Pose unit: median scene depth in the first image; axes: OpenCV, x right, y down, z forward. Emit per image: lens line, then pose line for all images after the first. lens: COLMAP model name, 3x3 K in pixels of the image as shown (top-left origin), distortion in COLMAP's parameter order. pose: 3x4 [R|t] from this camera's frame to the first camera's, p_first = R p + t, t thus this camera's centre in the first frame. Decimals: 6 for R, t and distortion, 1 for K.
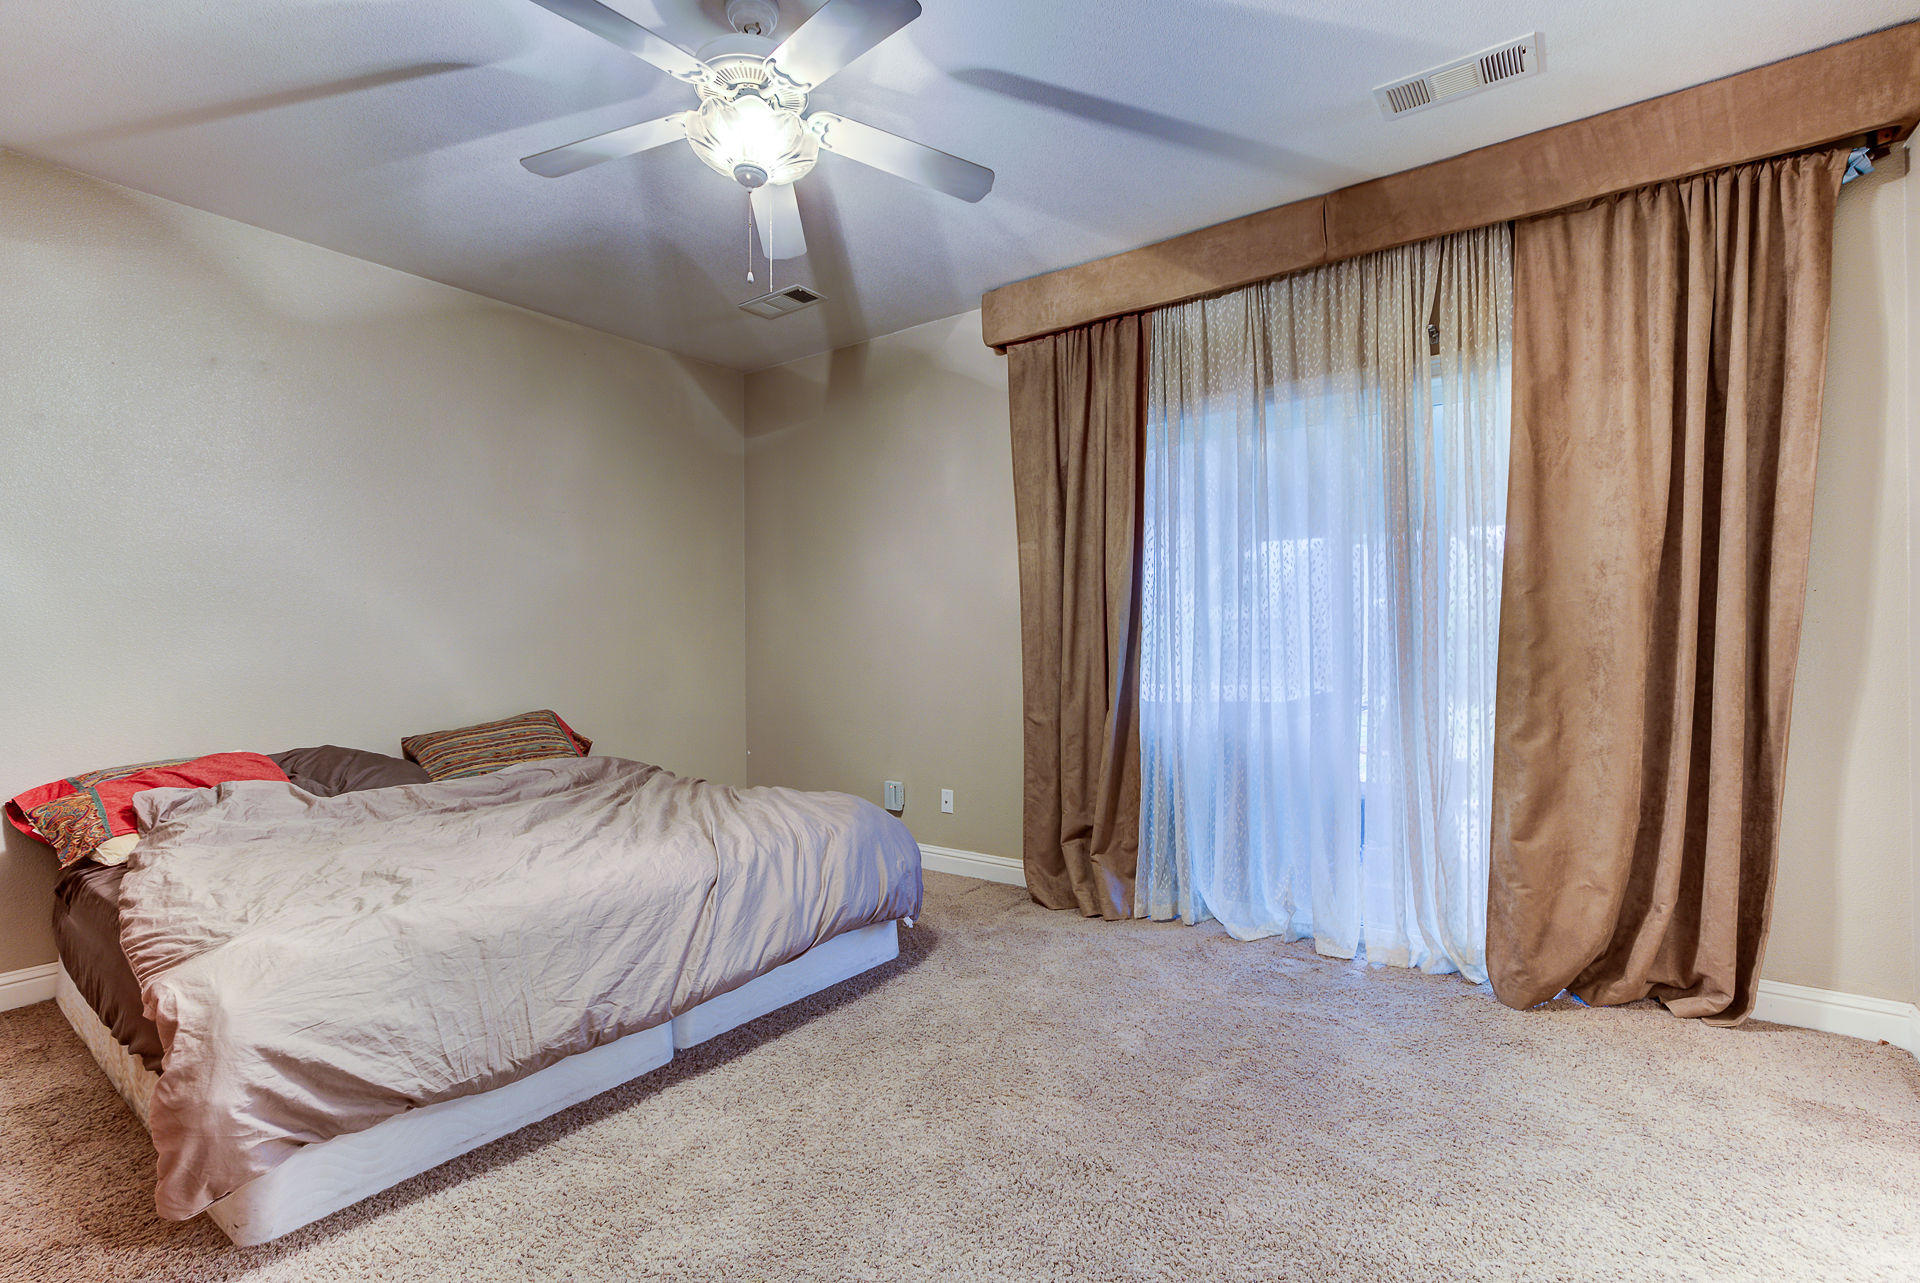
lens RADIAL K [[886.0, 0, 961.4], [0, 886.0, 648.8], [0, 0, 1]] dist [-0.013829, 0.005493]
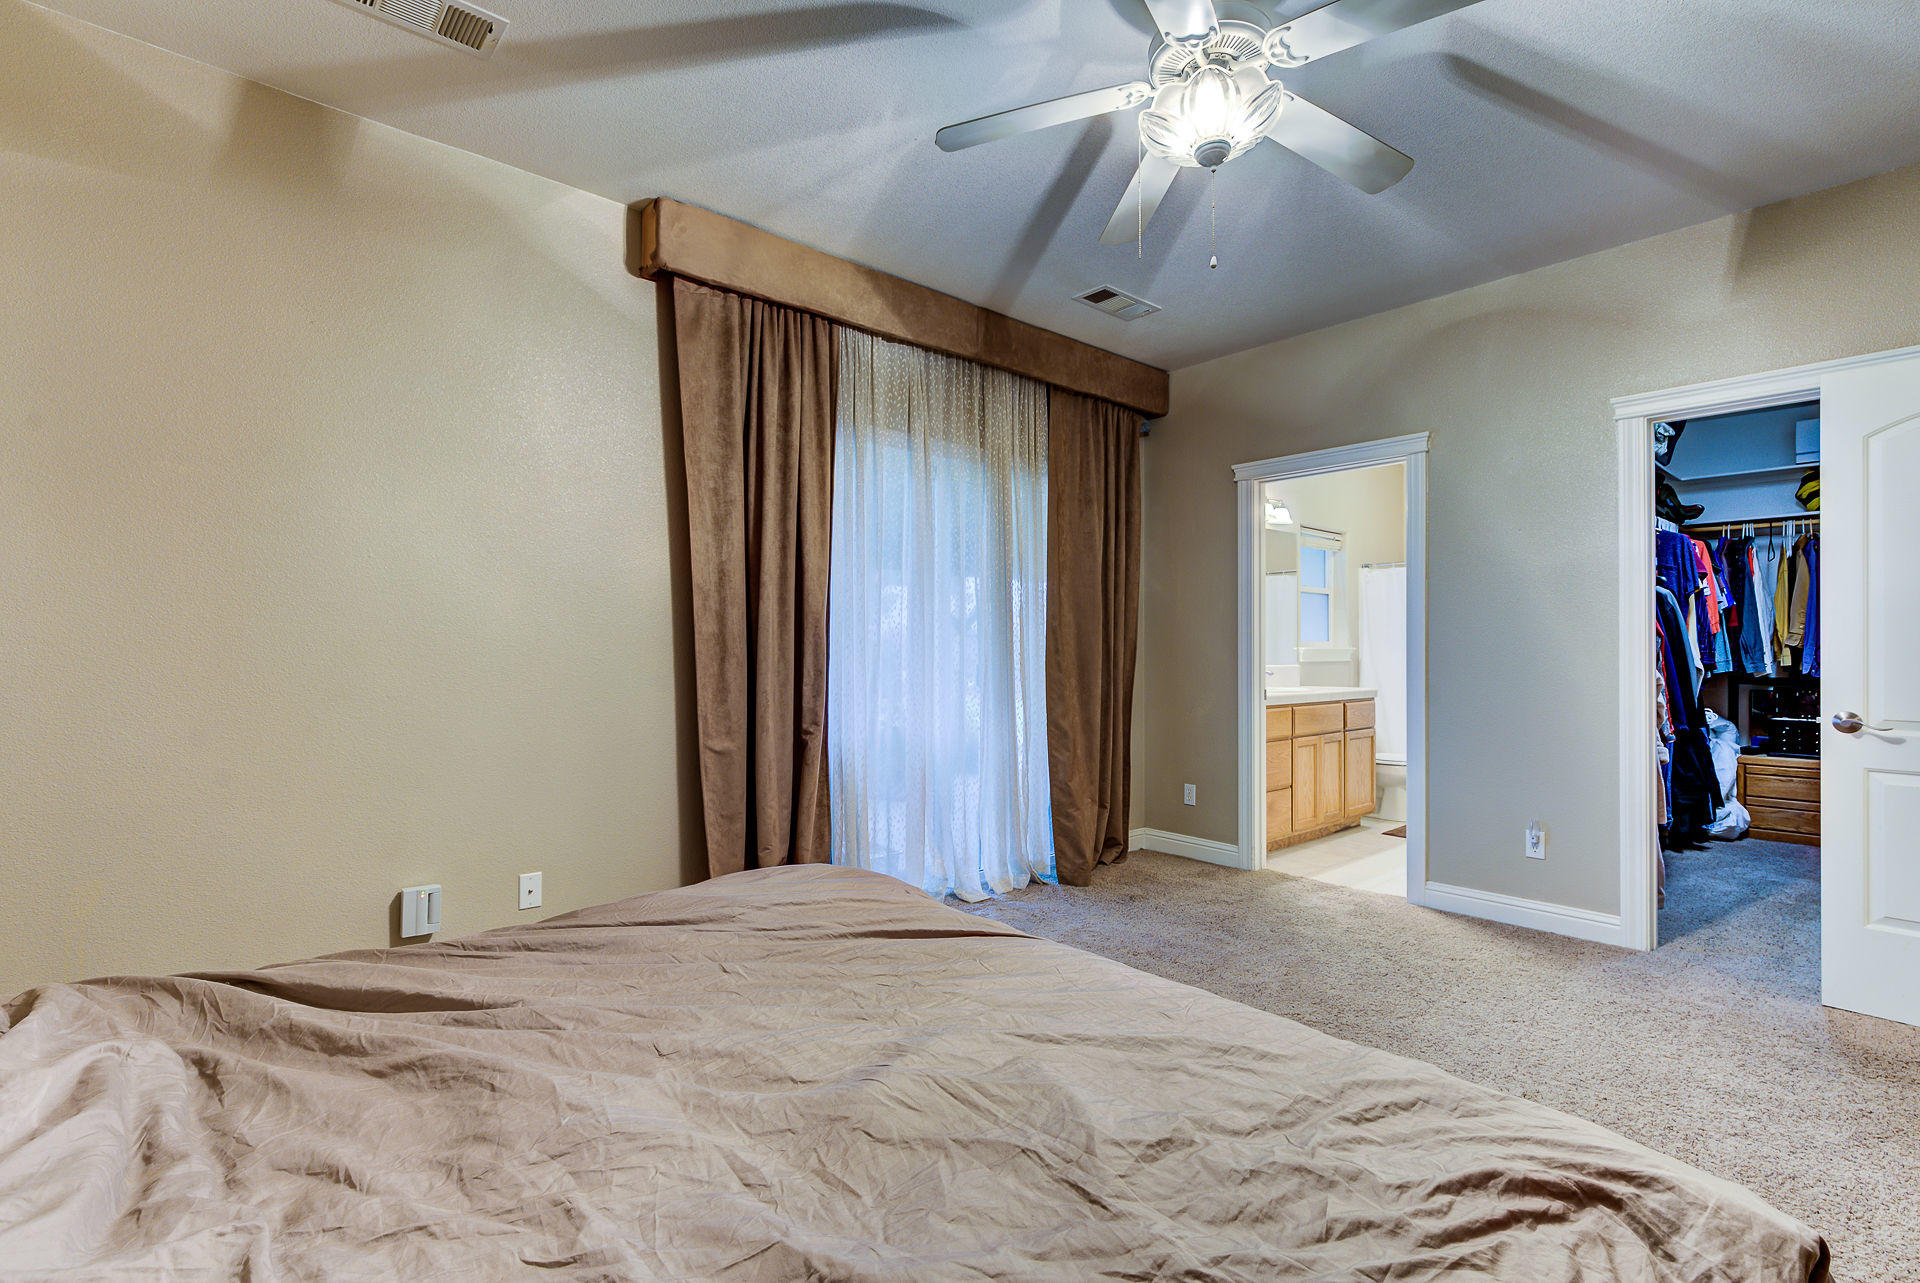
lens RADIAL K [[886.0, 0, 961.0], [0, 886.0, 648.0], [0, 0, 1]] dist [-0.013829, 0.005493]
pose [[0.206746, -0.001423, 0.978394, -0.771235], [-0.008037, 0.999963, 0.003153, -0.022300], [-0.978362, -0.008515, 0.206727, 0.688469]]
